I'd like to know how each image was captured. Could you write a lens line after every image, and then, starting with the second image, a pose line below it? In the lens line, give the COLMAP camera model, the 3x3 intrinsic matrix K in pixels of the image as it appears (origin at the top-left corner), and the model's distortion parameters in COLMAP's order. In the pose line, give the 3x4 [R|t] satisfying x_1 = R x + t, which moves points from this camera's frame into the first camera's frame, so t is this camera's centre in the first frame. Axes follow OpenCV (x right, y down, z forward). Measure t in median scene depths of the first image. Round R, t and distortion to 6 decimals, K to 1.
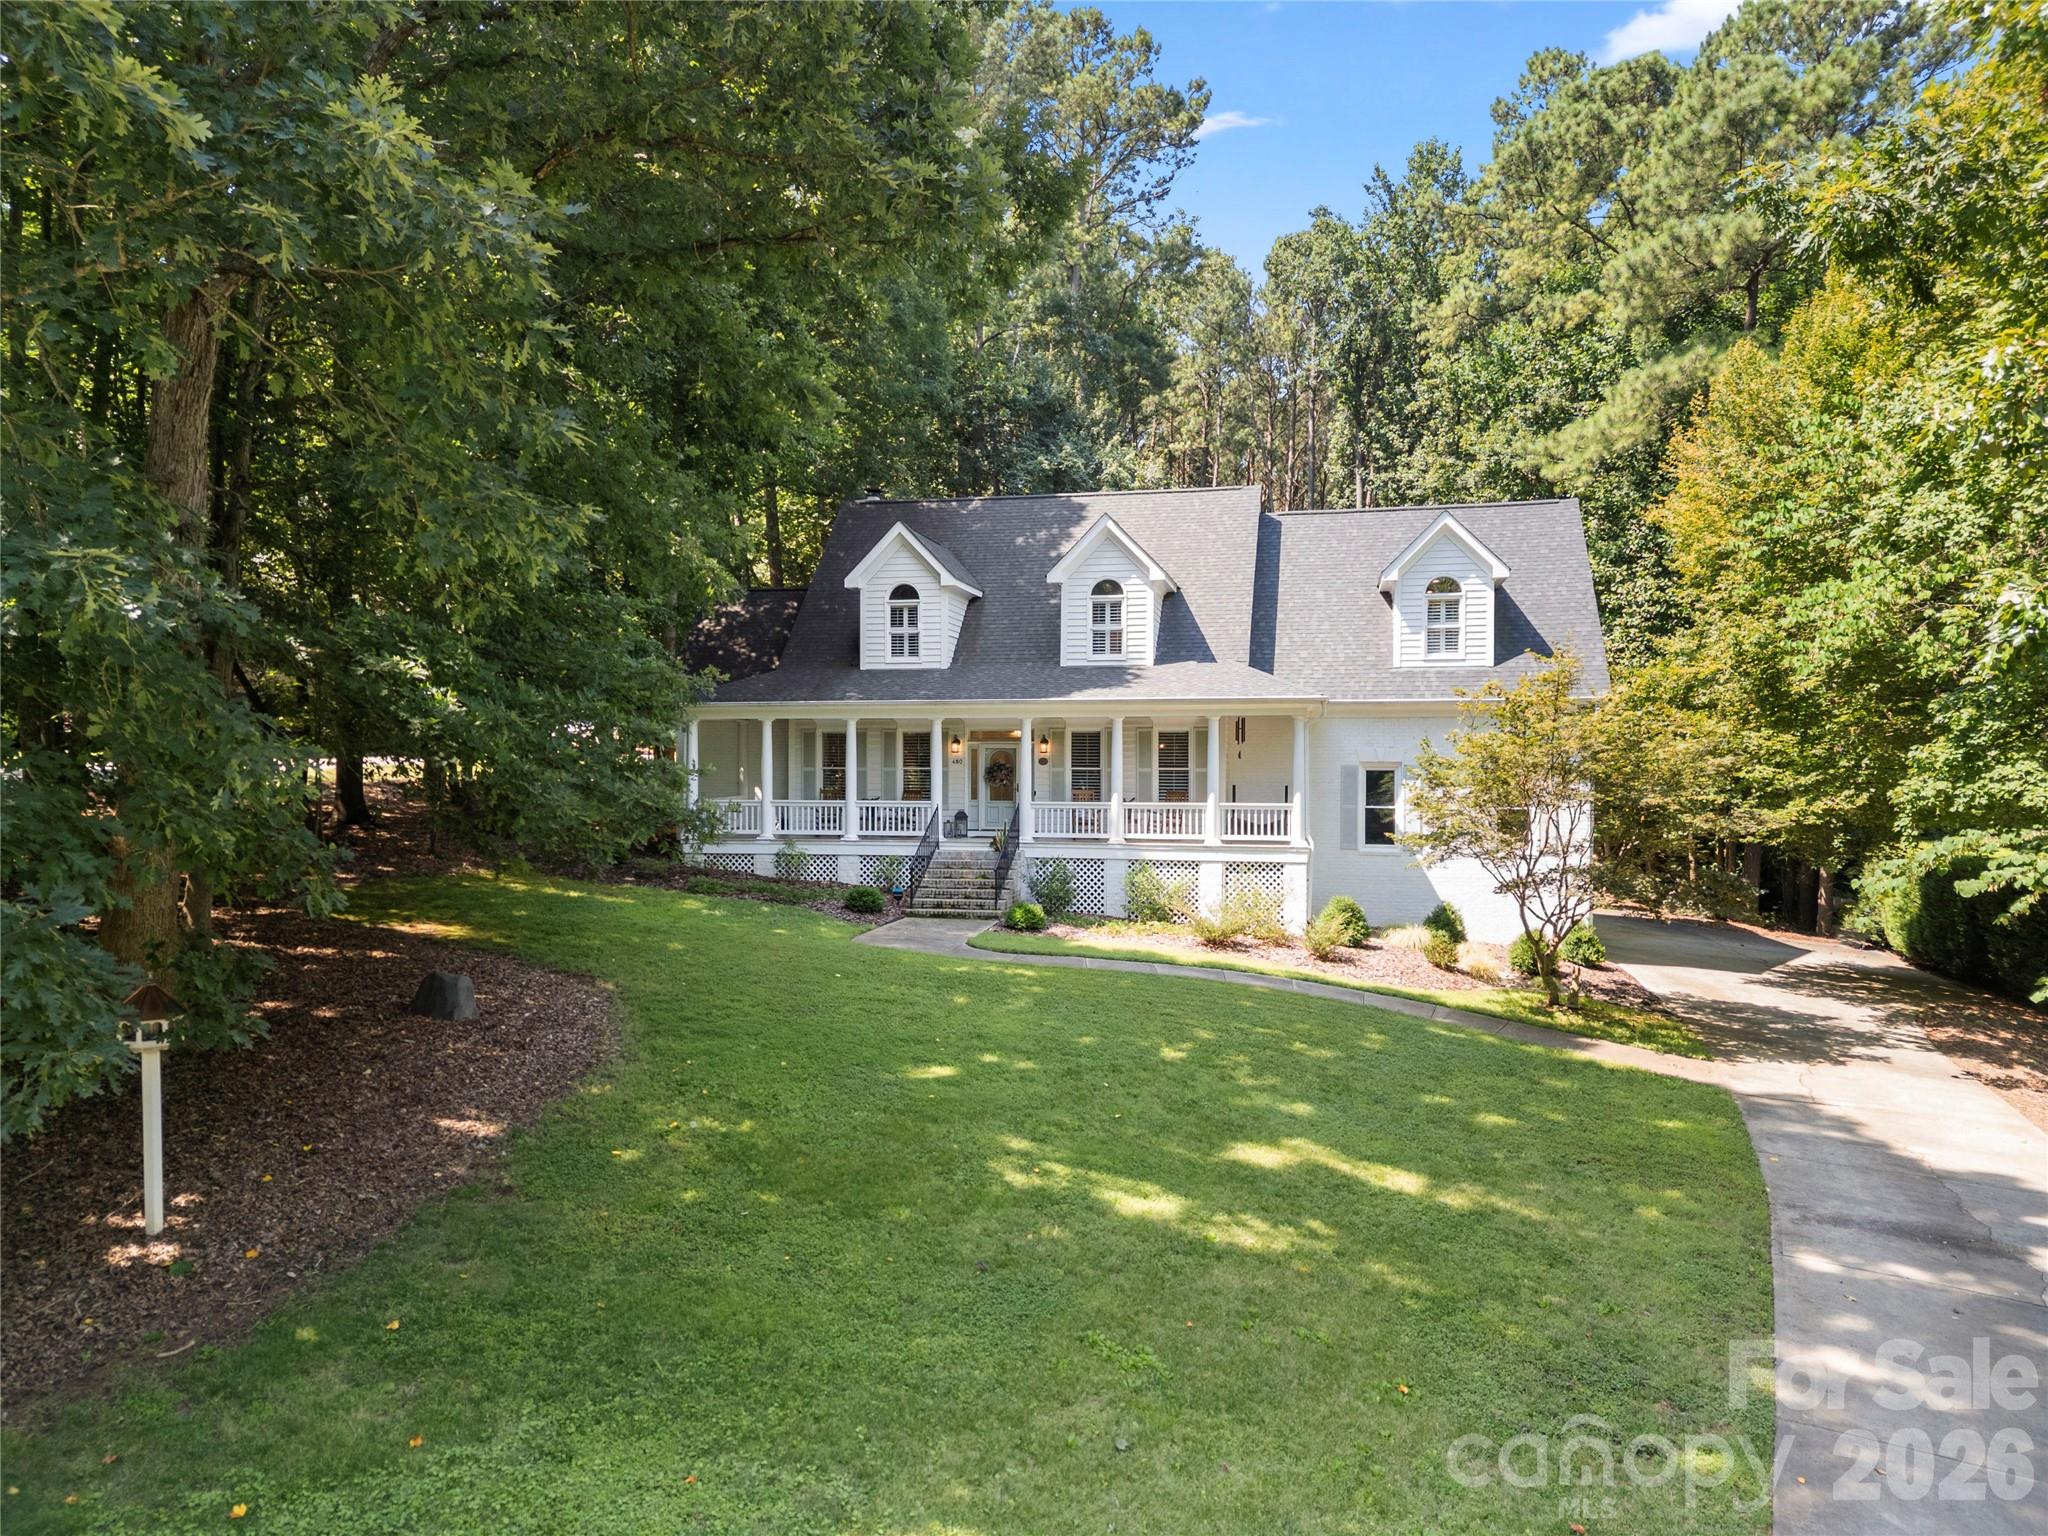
lens RADIAL K [[1429.2, 0, 1027.1], [0, 1429.2, 712.0], [0, 0, 1]] dist [0.061620, -0.001608]
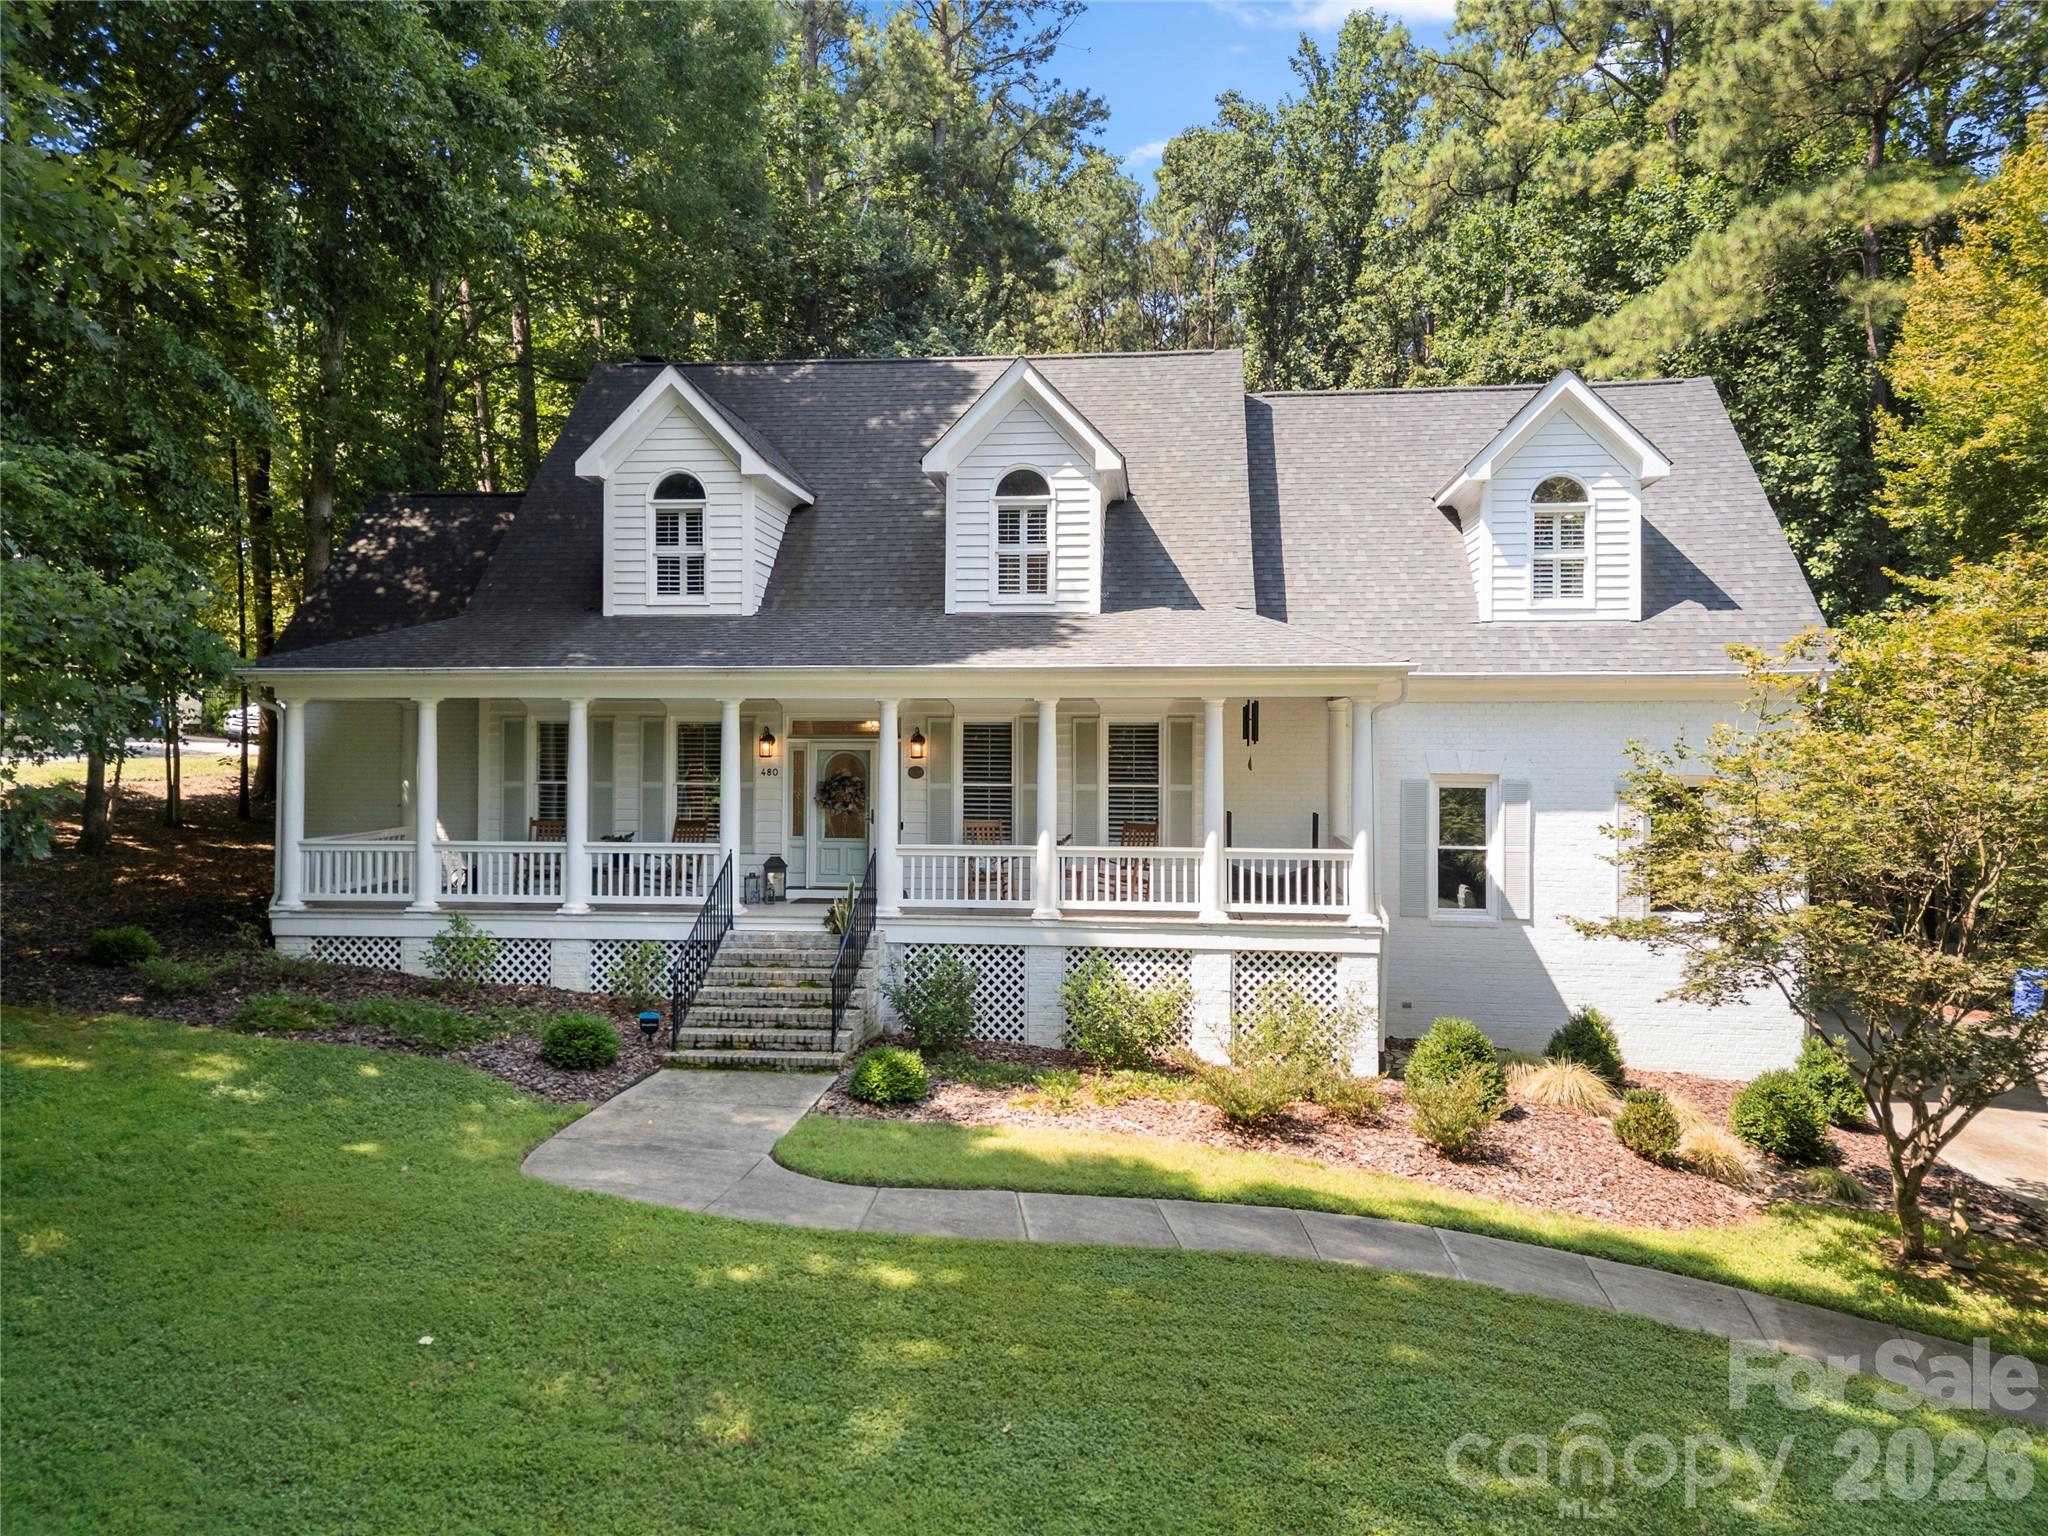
lens RADIAL K [[1429.2, 0, 1027.1], [0, 1429.2, 712.0], [0, 0, 1]] dist [0.061620, -0.001608]
pose [[0.993832, 0.004960, 0.110781, -0.008440], [-0.006016, 0.999940, 0.009197, 0.003517], [-0.110728, -0.009806, 0.993802, 0.401401]]
